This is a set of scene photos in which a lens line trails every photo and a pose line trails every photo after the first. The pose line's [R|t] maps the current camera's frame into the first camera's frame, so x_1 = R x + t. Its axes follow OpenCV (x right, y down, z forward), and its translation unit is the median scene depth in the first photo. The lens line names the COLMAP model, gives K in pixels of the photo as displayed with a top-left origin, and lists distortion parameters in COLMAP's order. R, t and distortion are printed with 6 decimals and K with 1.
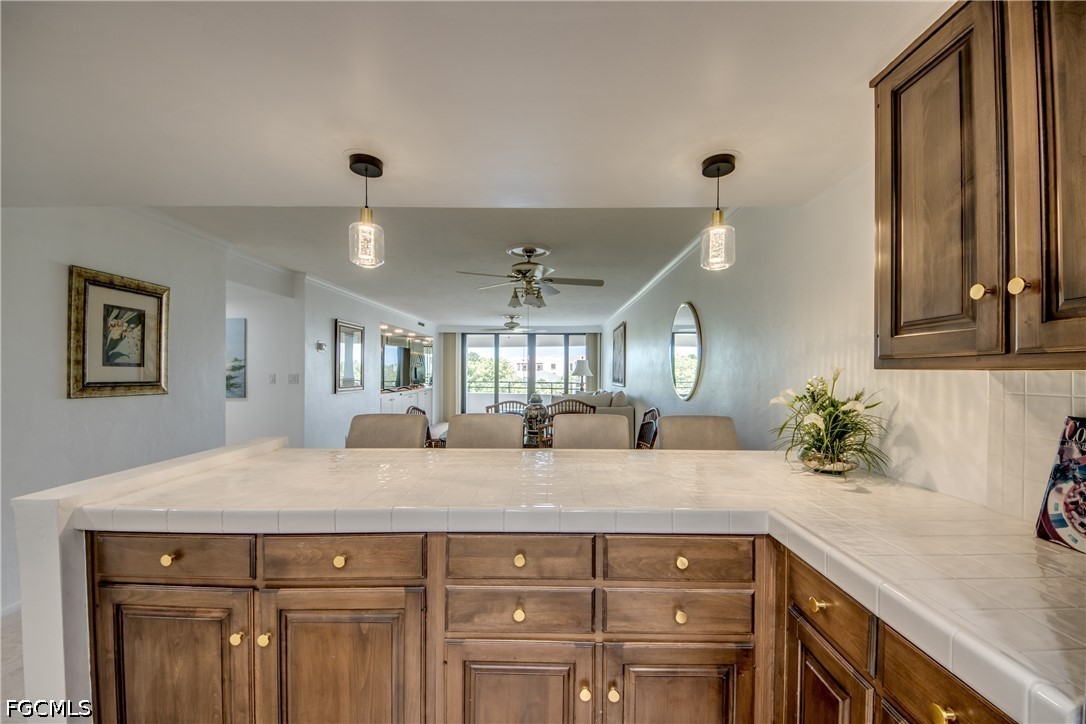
lens RADIAL K [[428.3, 0, 574.9], [0, 428.3, 373.2], [0, 0, 1]] dist [0.004192, -0.008390]
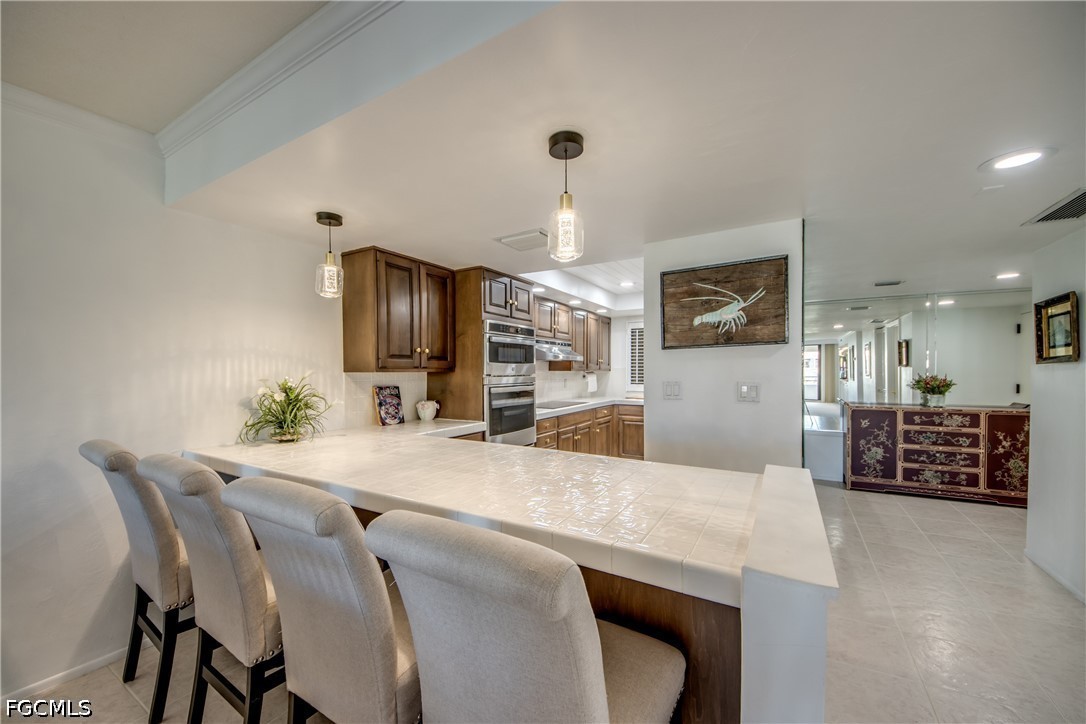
lens RADIAL K [[428.3, 0, 536.8], [0, 428.3, 371.1], [0, 0, 1]] dist [0.004192, -0.008390]
pose [[-0.839699, -0.002759, 0.543046, -1.270554], [0.005138, 0.999902, 0.013025, -0.040228], [-0.543028, 0.013728, -0.839602, 2.450034]]
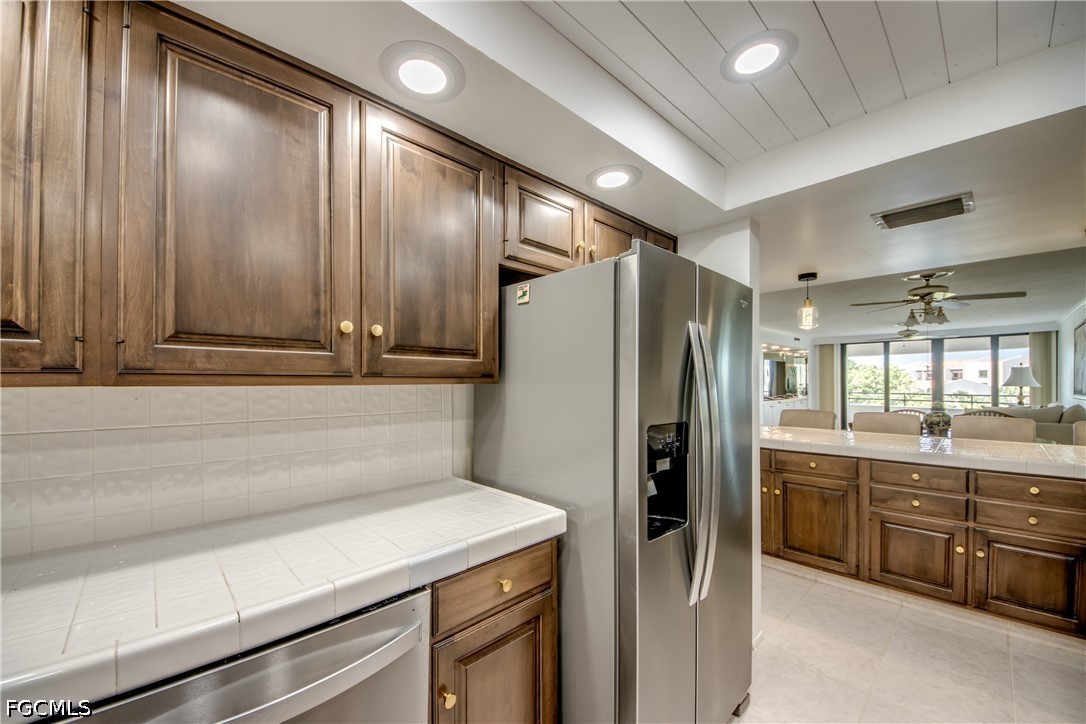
lens RADIAL K [[428.3, 0, 514.3], [0, 428.3, 380.5], [0, 0, 1]] dist [0.004192, -0.008390]
pose [[0.629266, -0.008845, -0.777140, 0.245370], [0.003241, 0.999956, -0.008756, -0.008584], [0.777183, 0.002991, 0.629267, -1.719989]]
